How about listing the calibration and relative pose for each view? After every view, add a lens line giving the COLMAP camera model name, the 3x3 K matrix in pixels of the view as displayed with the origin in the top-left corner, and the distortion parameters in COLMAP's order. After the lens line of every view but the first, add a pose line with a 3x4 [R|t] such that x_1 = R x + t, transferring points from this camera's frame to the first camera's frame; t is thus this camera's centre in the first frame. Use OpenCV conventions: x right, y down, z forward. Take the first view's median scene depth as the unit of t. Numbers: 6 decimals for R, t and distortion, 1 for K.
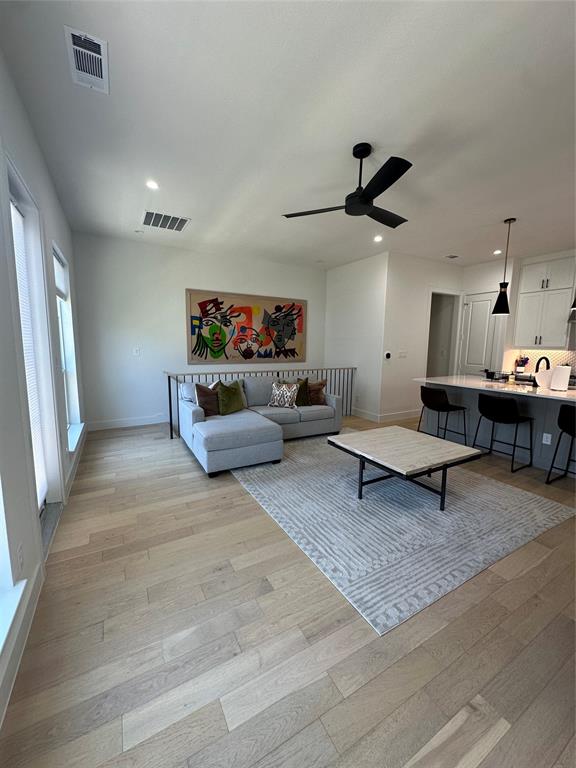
lens RADIAL K [[307.1, 0, 287.7], [0, 307.1, 383.4], [0, 0, 1]] dist [-0.002107, -0.000491]
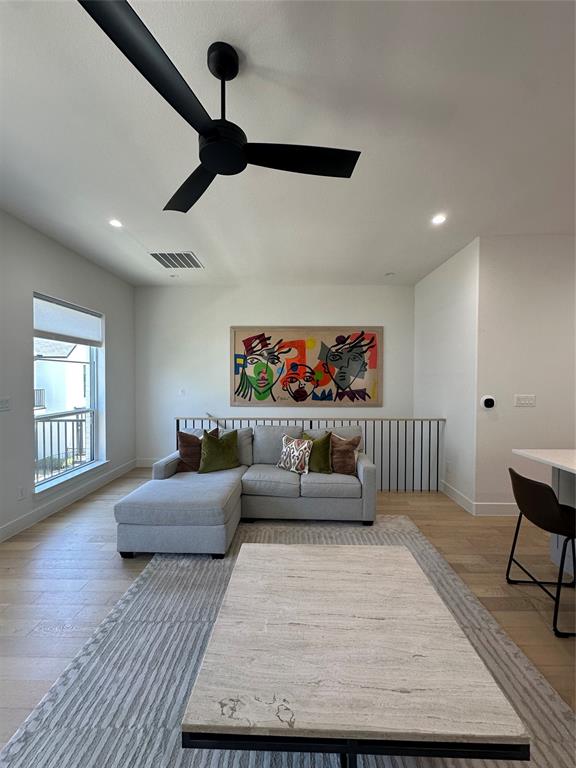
lens RADIAL K [[307.1, 0, 286.6], [0, 307.1, 383.8], [0, 0, 1]] dist [-0.002107, -0.000491]
pose [[0.861296, -0.003179, -0.508094, 0.281105], [-0.057231, 0.993010, -0.103228, -0.041556], [0.504870, 0.117989, 0.855094, 0.279479]]
